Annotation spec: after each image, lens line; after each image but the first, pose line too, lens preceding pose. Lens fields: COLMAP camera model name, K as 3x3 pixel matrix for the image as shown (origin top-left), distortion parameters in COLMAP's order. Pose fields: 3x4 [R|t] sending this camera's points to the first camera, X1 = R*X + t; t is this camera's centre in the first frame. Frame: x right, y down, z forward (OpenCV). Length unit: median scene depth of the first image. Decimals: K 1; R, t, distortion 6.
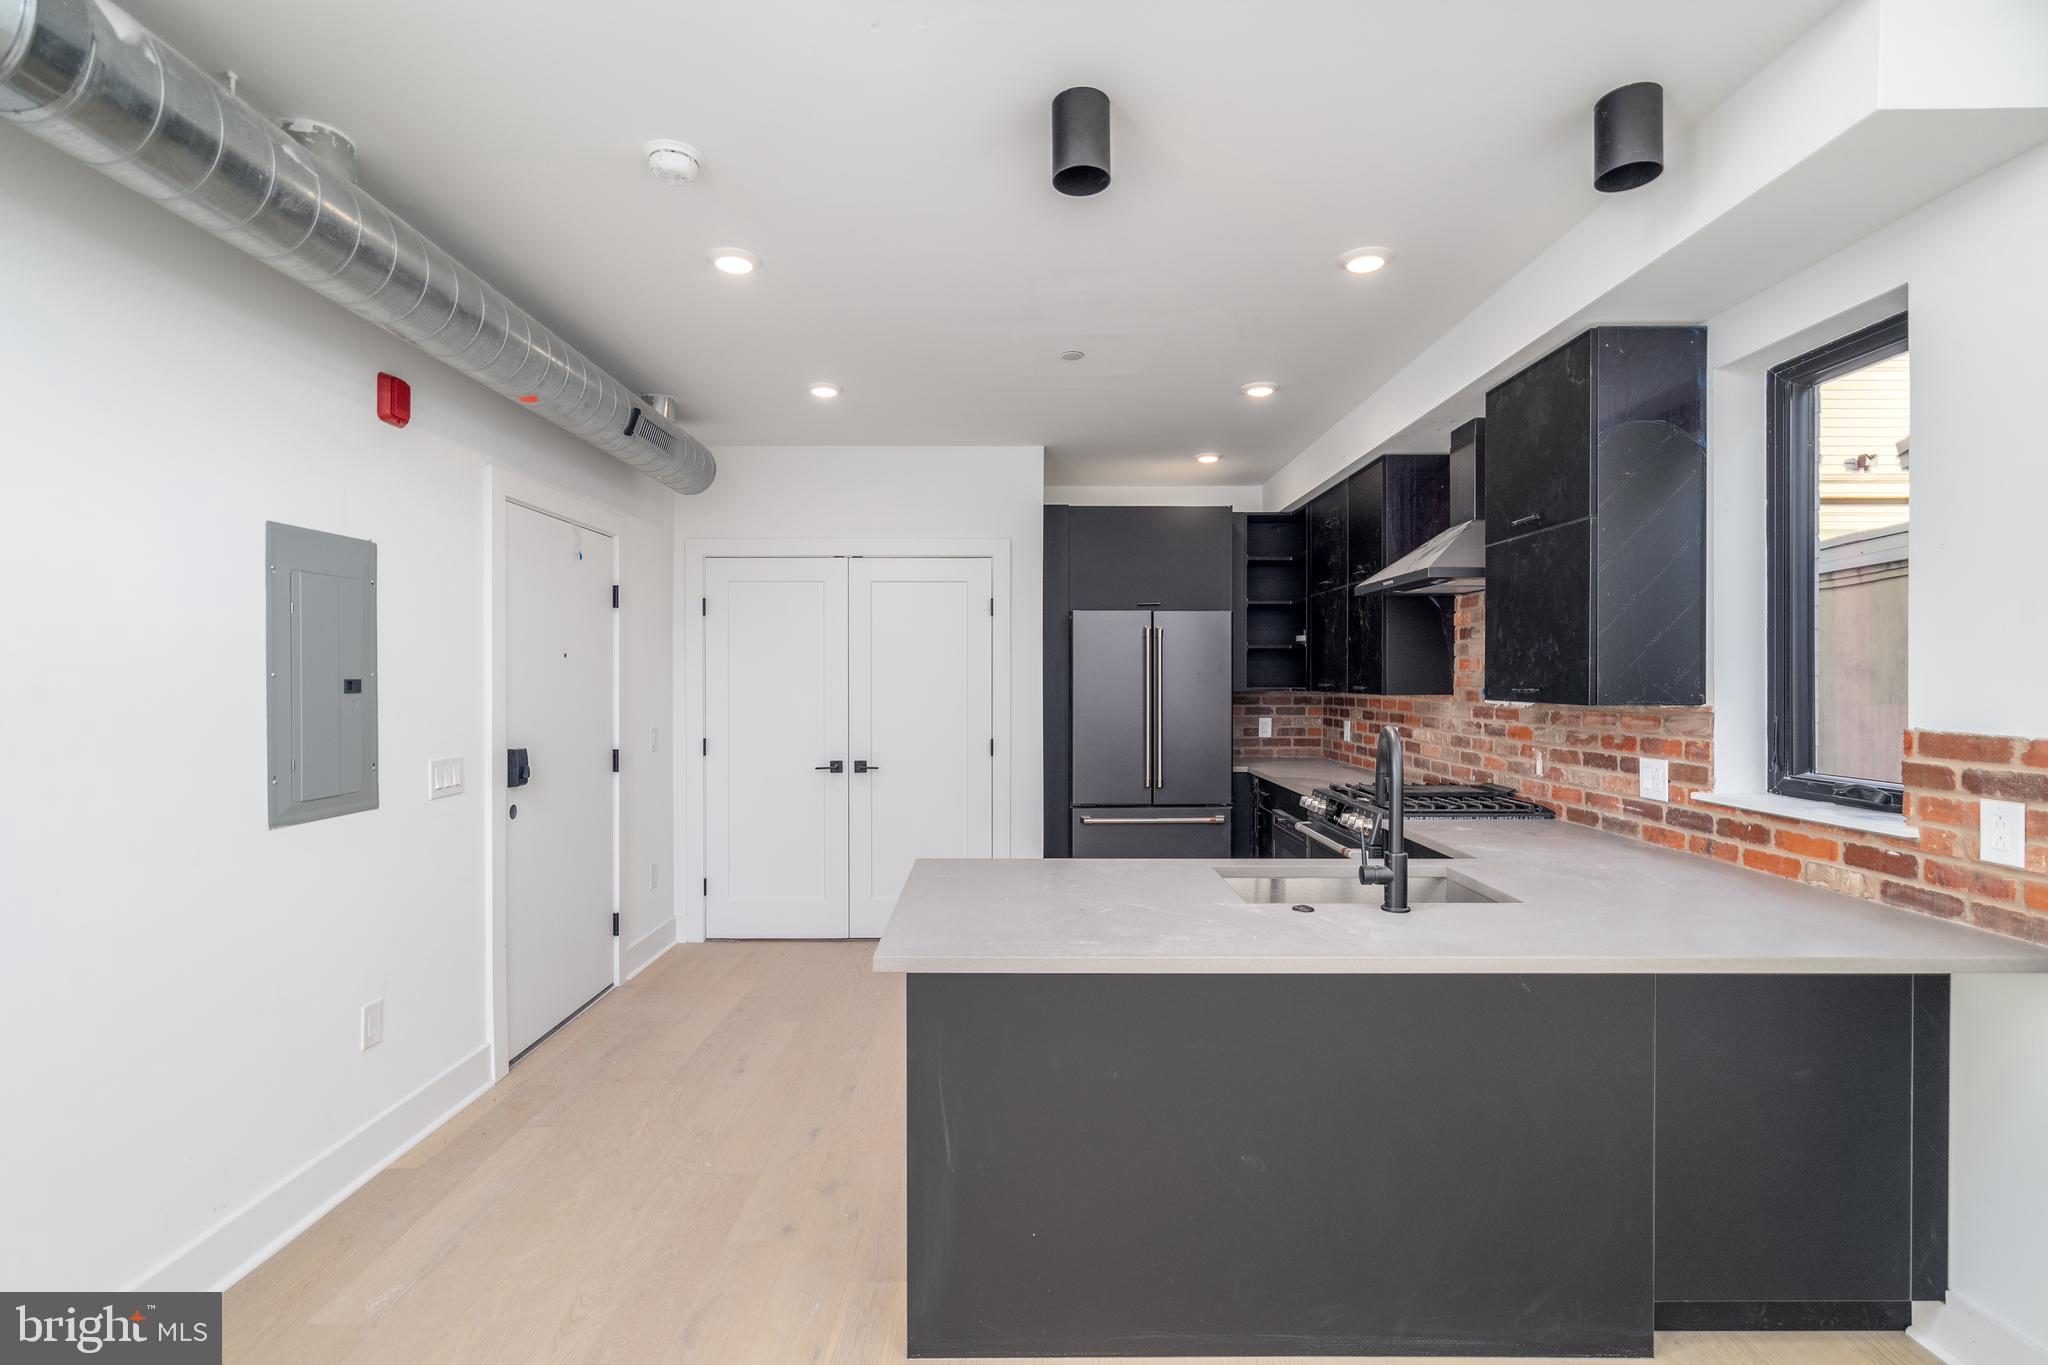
lens RADIAL K [[919.8, 0, 1024.0], [0, 919.8, 682.5], [0, 0, 1]] dist [-0.000665, 0.000005]
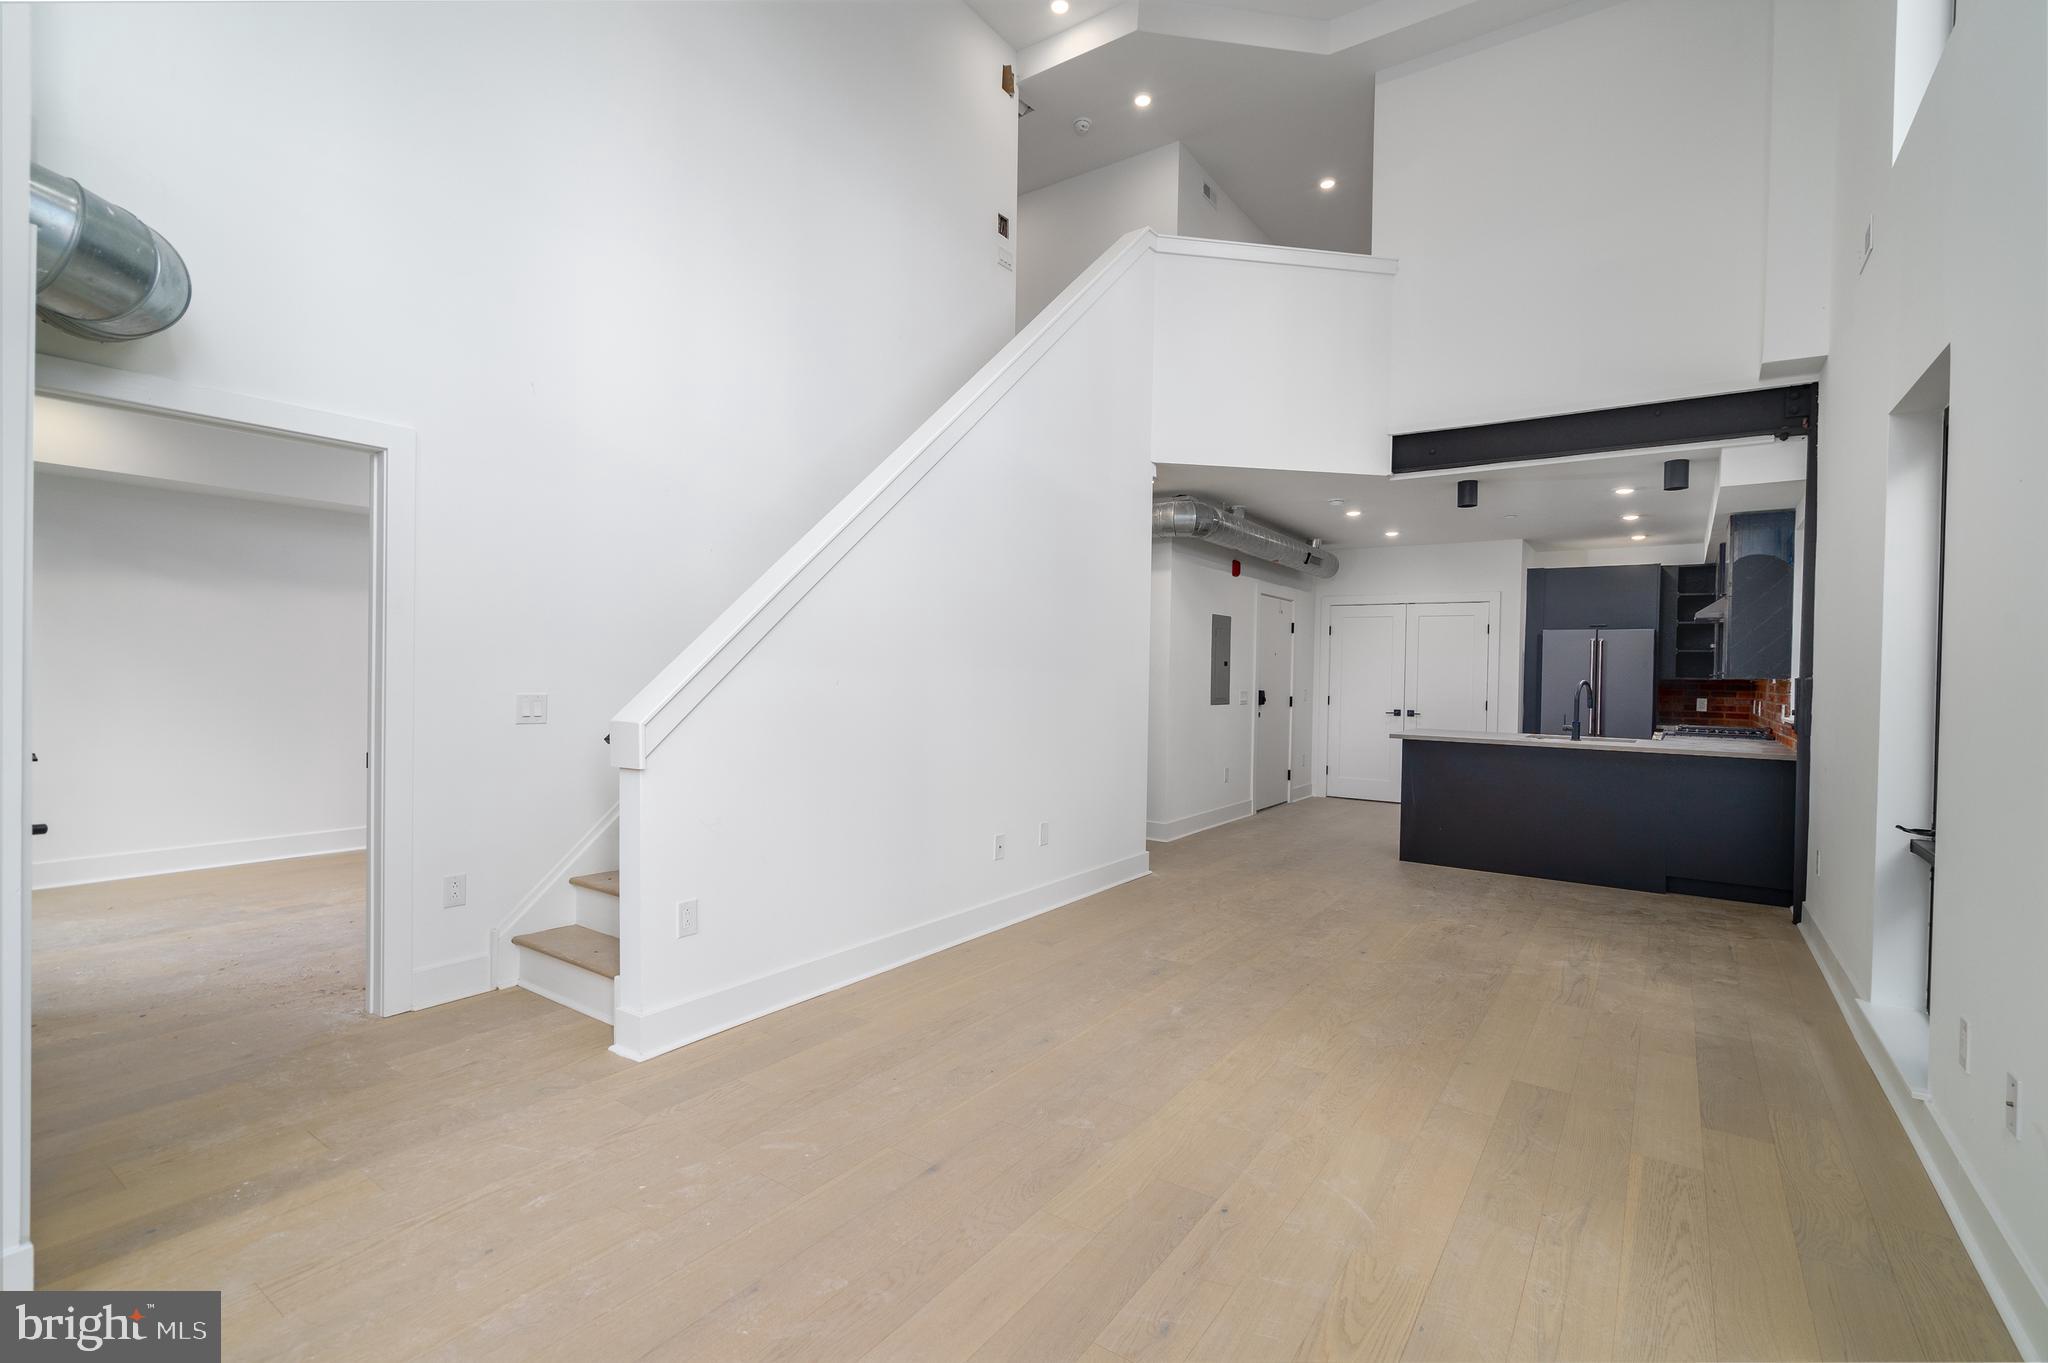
lens RADIAL K [[919.8, 0, 1024.0], [0, 919.8, 681.5], [0, 0, 1]] dist [-0.000665, 0.000005]
pose [[0.813323, 0.022293, -0.581386, 0.502147], [-0.022660, 0.999721, 0.006633, 0.056162], [0.581372, 0.007779, 0.813601, -1.843808]]
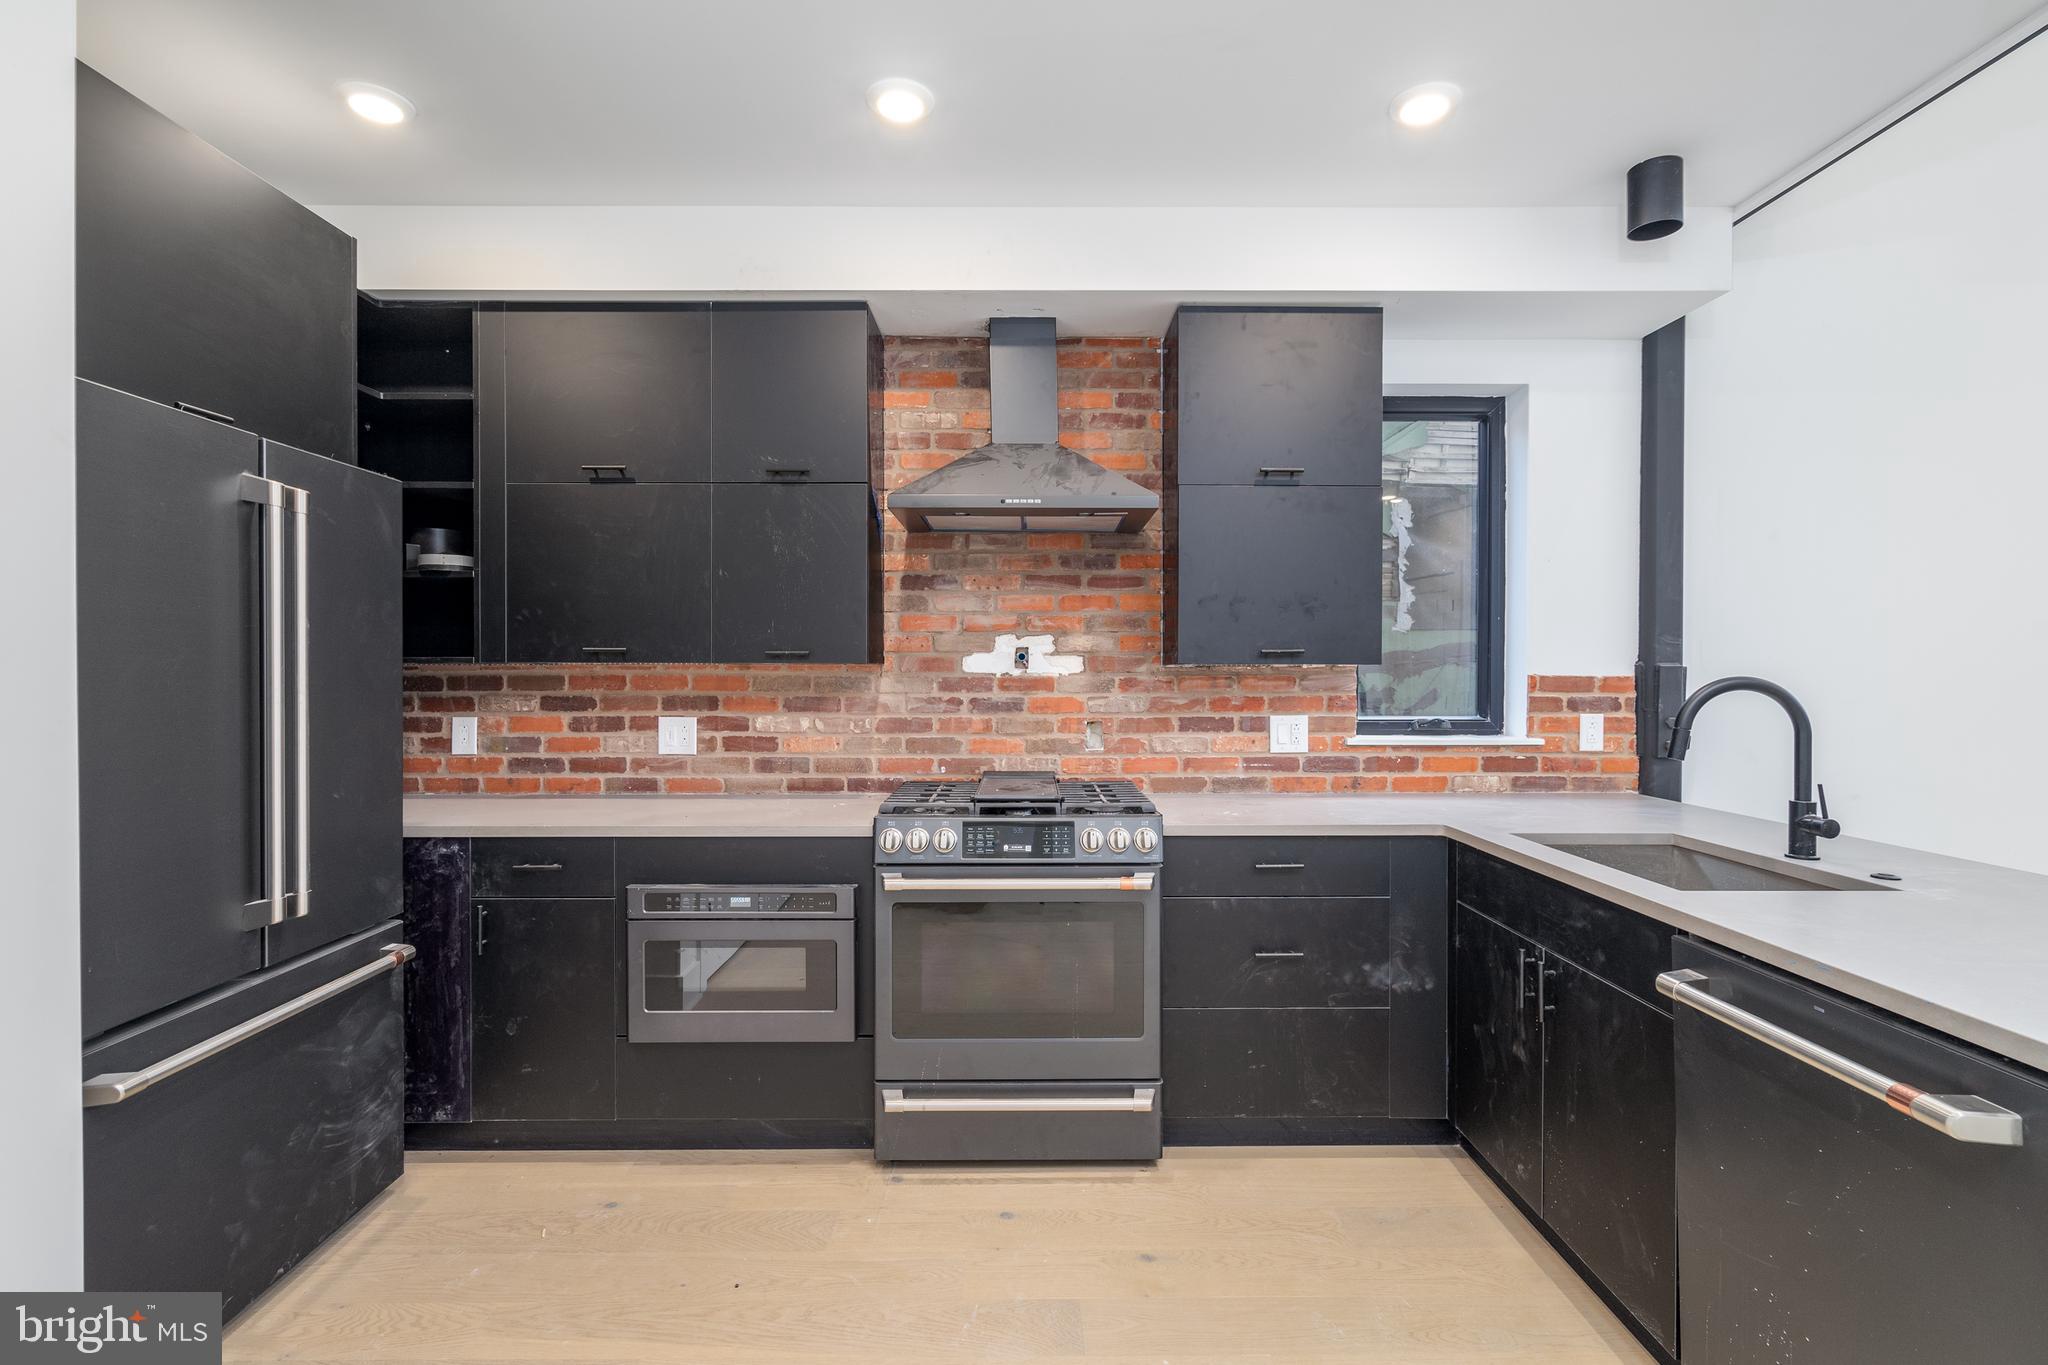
lens RADIAL K [[919.8, 0, 1024.0], [0, 919.8, 682.5], [0, 0, 1]] dist [-0.000665, 0.000005]
pose [[-0.007586, -0.006600, 0.999949, -0.386516], [0.003709, 0.999971, 0.006628, 0.033898], [-0.999964, 0.003759, -0.007561, 1.260114]]
